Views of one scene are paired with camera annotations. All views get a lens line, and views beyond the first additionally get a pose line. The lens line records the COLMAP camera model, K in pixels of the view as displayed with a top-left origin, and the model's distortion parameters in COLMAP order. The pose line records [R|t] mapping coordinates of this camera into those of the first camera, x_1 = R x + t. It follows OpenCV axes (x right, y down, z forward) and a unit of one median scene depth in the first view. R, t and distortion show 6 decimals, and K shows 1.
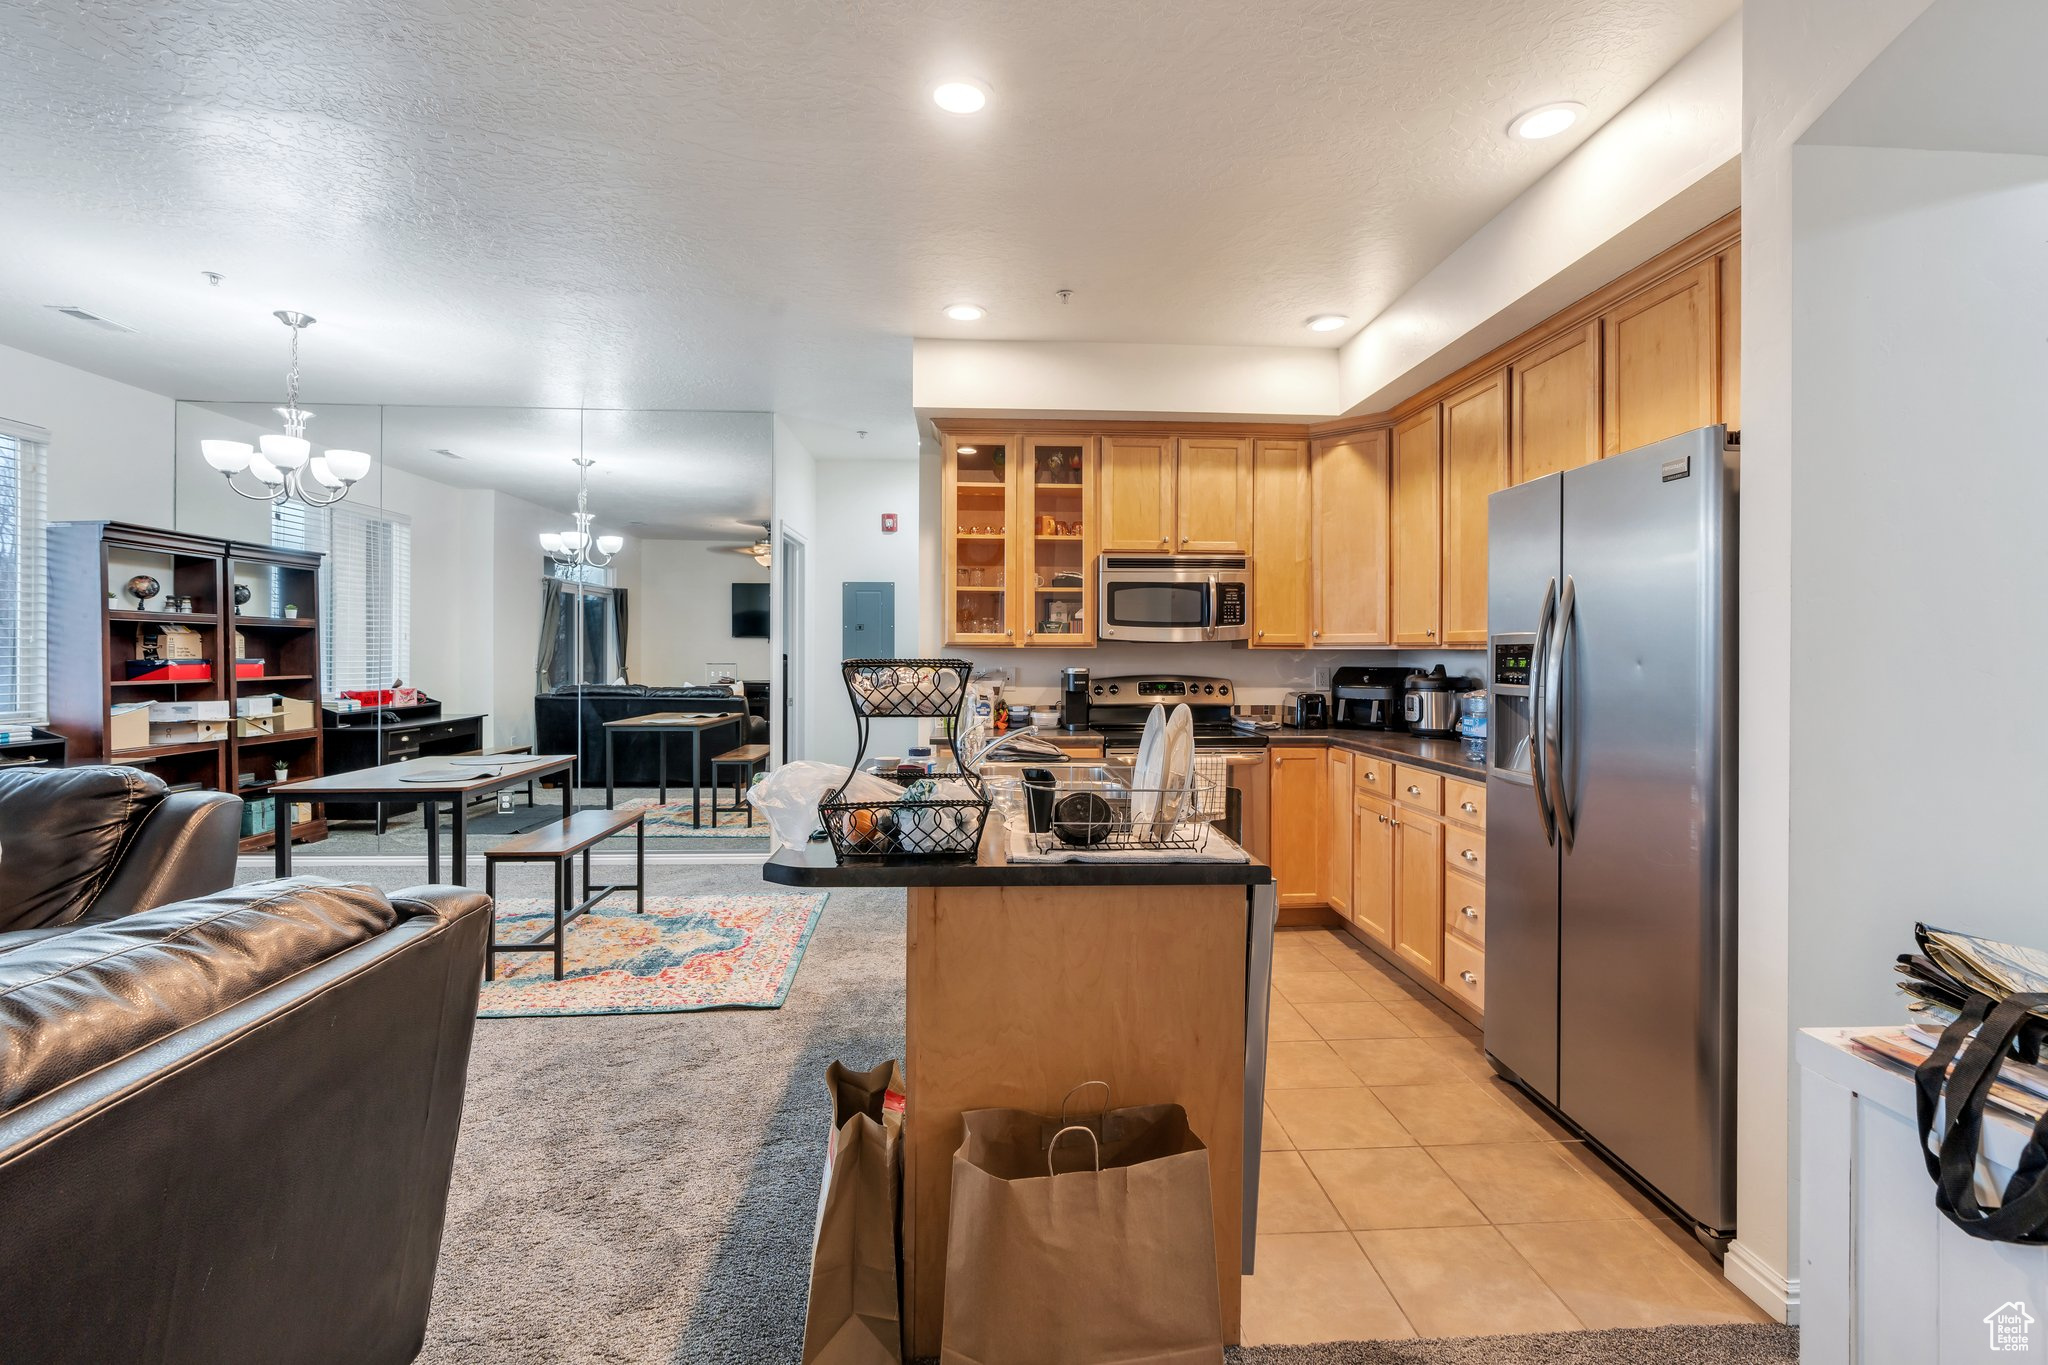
lens RADIAL K [[923.2, 0, 1030.6], [0, 923.2, 657.7], [0, 0, 1]] dist [-0.002591, 0.000707]
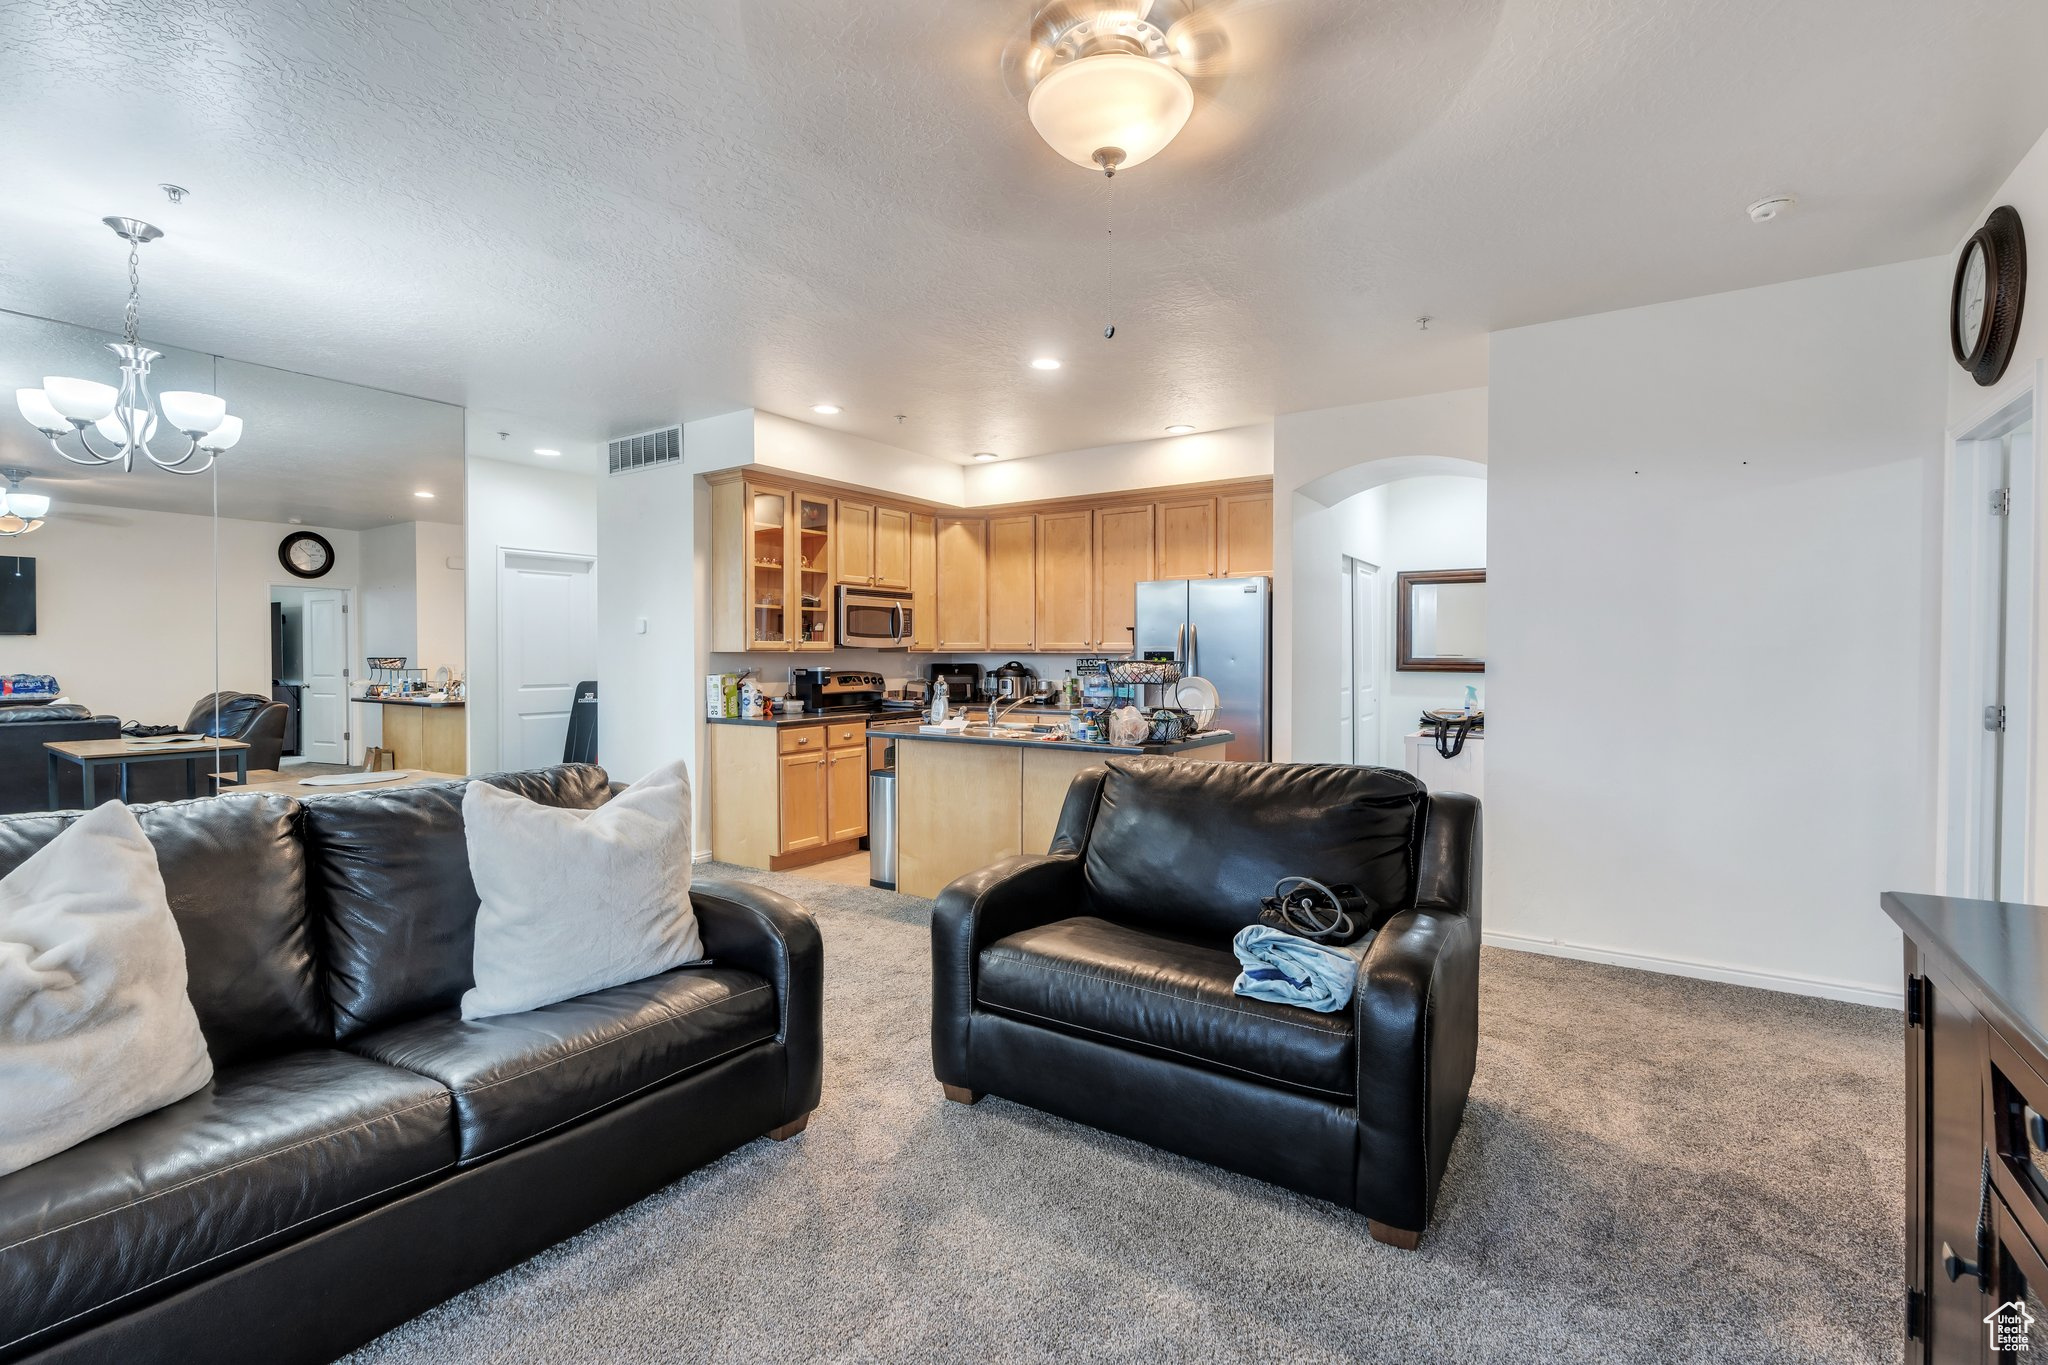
lens RADIAL K [[915.0, 0, 1035.2], [0, 915.0, 668.6], [0, 0, 1]] dist [-0.003711, -0.000195]
pose [[0.595975, -0.018029, 0.802800, -0.847862], [0.005206, 0.999814, 0.018589, -0.009640], [-0.802986, -0.006899, 0.595958, -0.057271]]
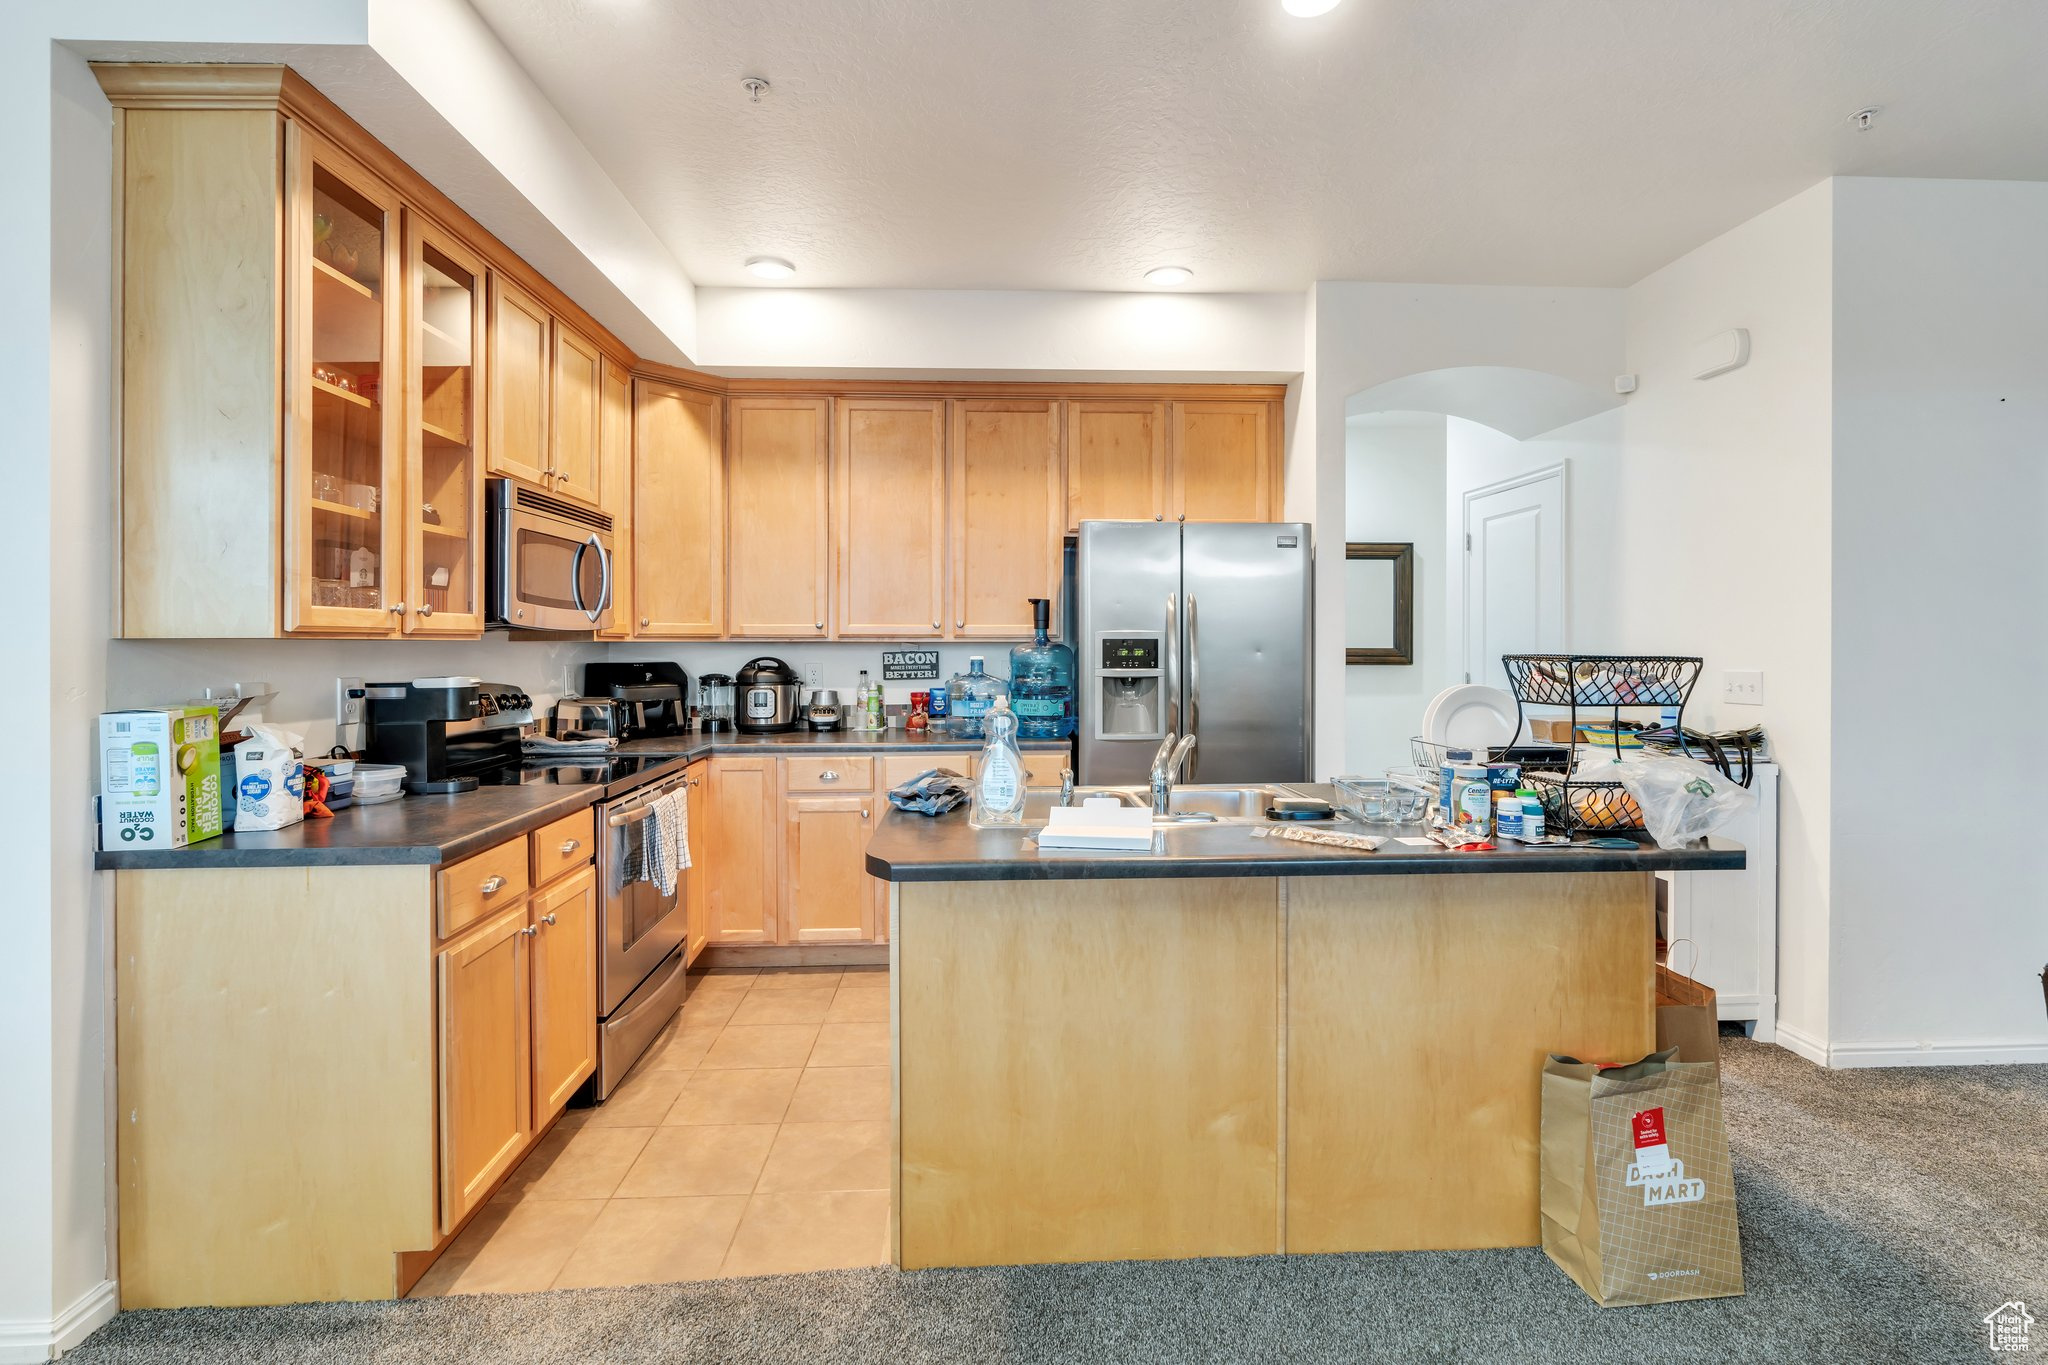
lens RADIAL K [[936.3, 0, 1033.7], [0, 936.3, 640.1], [0, 0, 1]] dist [-0.002435, 0.000195]
pose [[0.013005, -0.001273, 0.999915, -0.499310], [0.006559, 0.999978, 0.001188, -0.008908], [-0.999894, 0.006543, 0.013013, 0.651770]]
